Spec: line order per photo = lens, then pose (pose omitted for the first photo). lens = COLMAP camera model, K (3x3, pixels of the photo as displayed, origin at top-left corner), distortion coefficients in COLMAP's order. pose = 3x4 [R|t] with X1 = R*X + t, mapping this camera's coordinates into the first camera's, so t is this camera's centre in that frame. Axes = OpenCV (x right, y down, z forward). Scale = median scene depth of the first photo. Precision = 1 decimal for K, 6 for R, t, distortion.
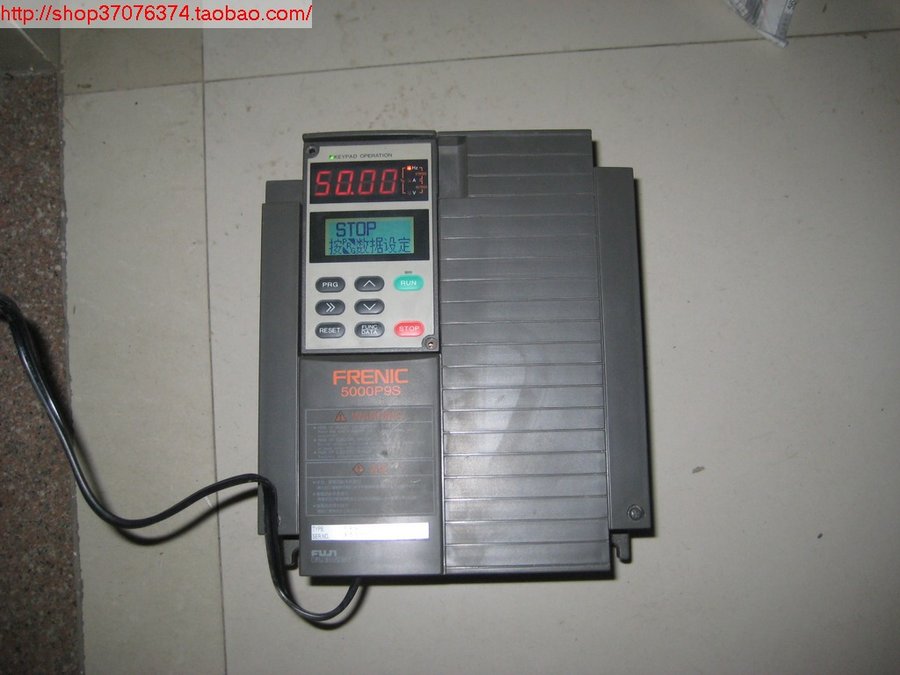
lens RADIAL K [[968.7, 0, 444.8], [0, 968.7, 342.8], [0, 0, 1]] dist [-0.081774, 0.000000]
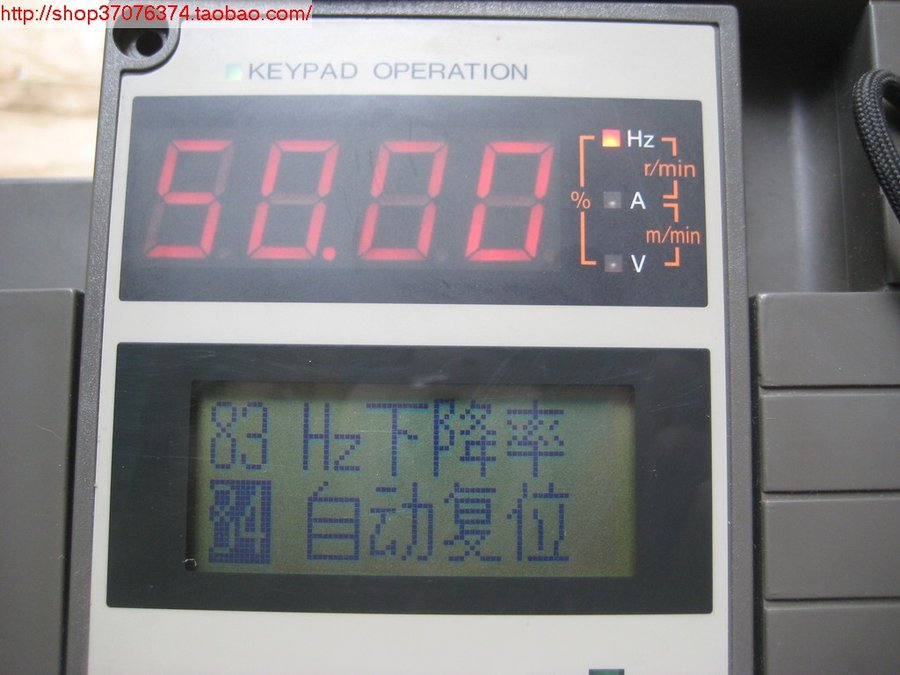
lens RADIAL K [[968.7, 0, 450.0], [0, 968.7, 338.6], [0, 0, 1]] dist [-0.081774, 0.000000]
pose [[0.999379, 0.030111, 0.018286, -0.074168], [-0.030880, 0.998583, 0.043346, -0.147219], [-0.016955, -0.043883, 0.998893, 0.799466]]
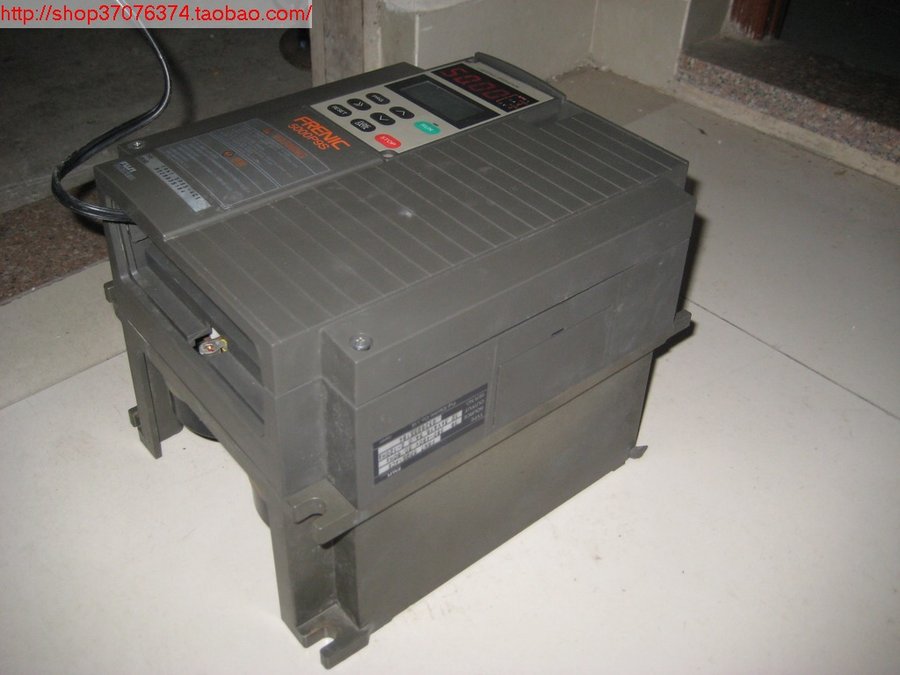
lens RADIAL K [[968.7, 0, 447.9], [0, 968.7, 335.5], [0, 0, 1]] dist [-0.081774, 0.000000]
pose [[0.622499, 0.514947, -0.589343, 0.633498], [-0.779226, 0.477873, -0.405517, 0.400330], [0.072812, 0.711665, 0.698735, 0.478078]]
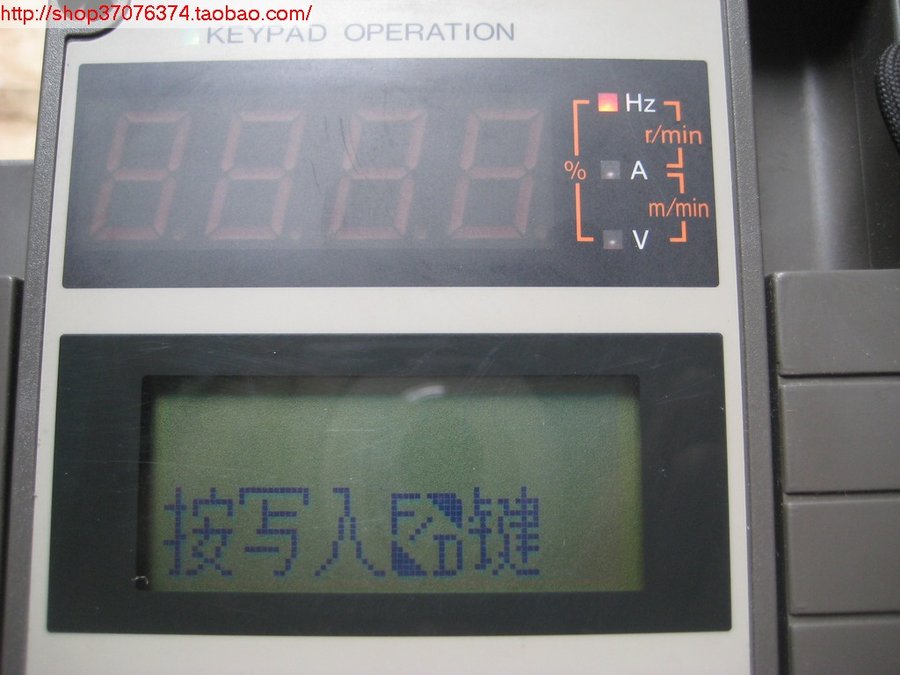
lens RADIAL K [[968.7, 0, 449.3], [0, 968.7, 340.0], [0, 0, 1]] dist [-0.081774, 0.000000]
pose [[0.999623, 0.018232, 0.020522, -0.070837], [-0.018592, 0.999674, 0.017508, -0.139024], [-0.020196, -0.017883, 0.999636, 0.820666]]
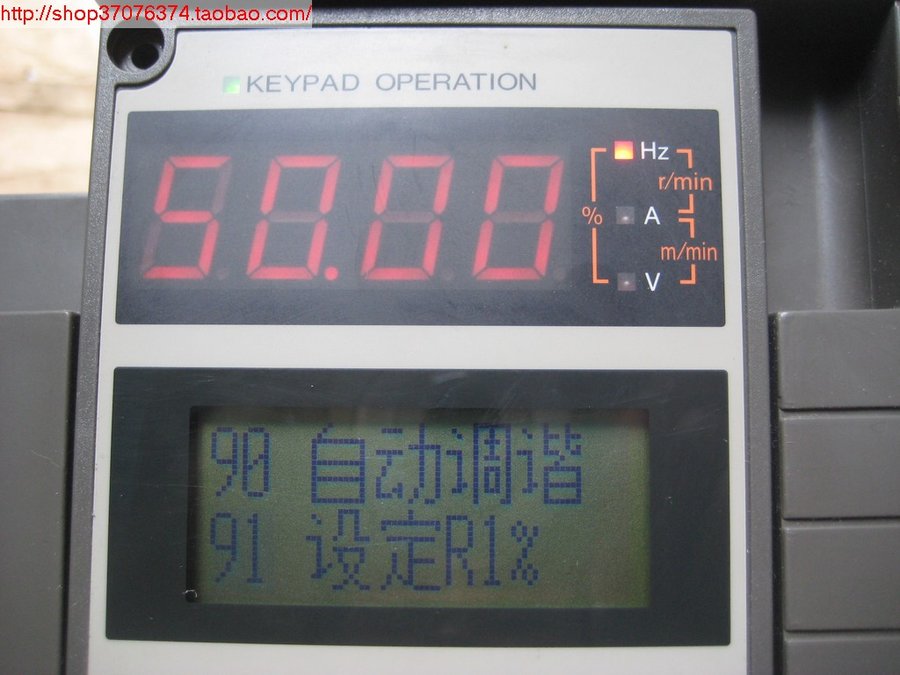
lens RADIAL K [[968.7, 0, 450.7], [0, 968.7, 341.4], [0, 0, 1]] dist [-0.081774, 0.000000]
pose [[0.999720, 0.023630, -0.000842, -0.071651], [-0.023542, 0.998055, 0.057725, -0.153626], [0.002204, -0.057689, 0.998332, 0.807049]]
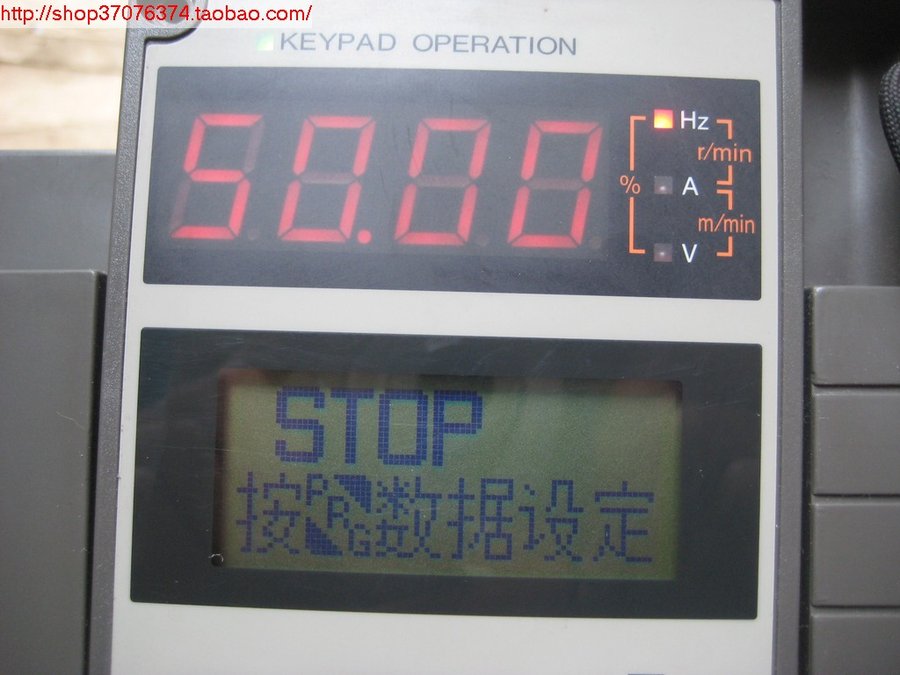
lens RADIAL K [[968.7, 0, 454.1], [0, 968.7, 341.2], [0, 0, 1]] dist [-0.081774, 0.000000]
pose [[0.998895, 0.045738, 0.010811, -0.079548], [-0.046539, 0.994688, 0.091810, -0.153349], [-0.006554, -0.092212, 0.995718, 0.809285]]
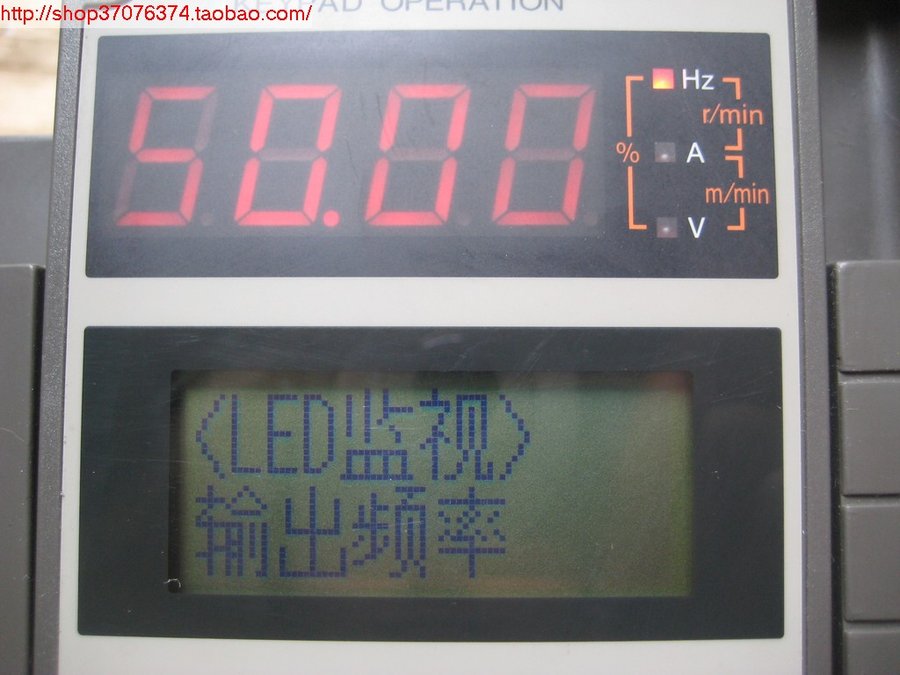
lens RADIAL K [[968.7, 0, 450.6], [0, 968.7, 340.9], [0, 0, 1]] dist [-0.081774, 0.000000]
pose [[0.999748, 0.020845, 0.008353, -0.076060], [-0.021477, 0.996201, 0.084389, -0.148811], [-0.006562, -0.084547, 0.996398, 0.830193]]
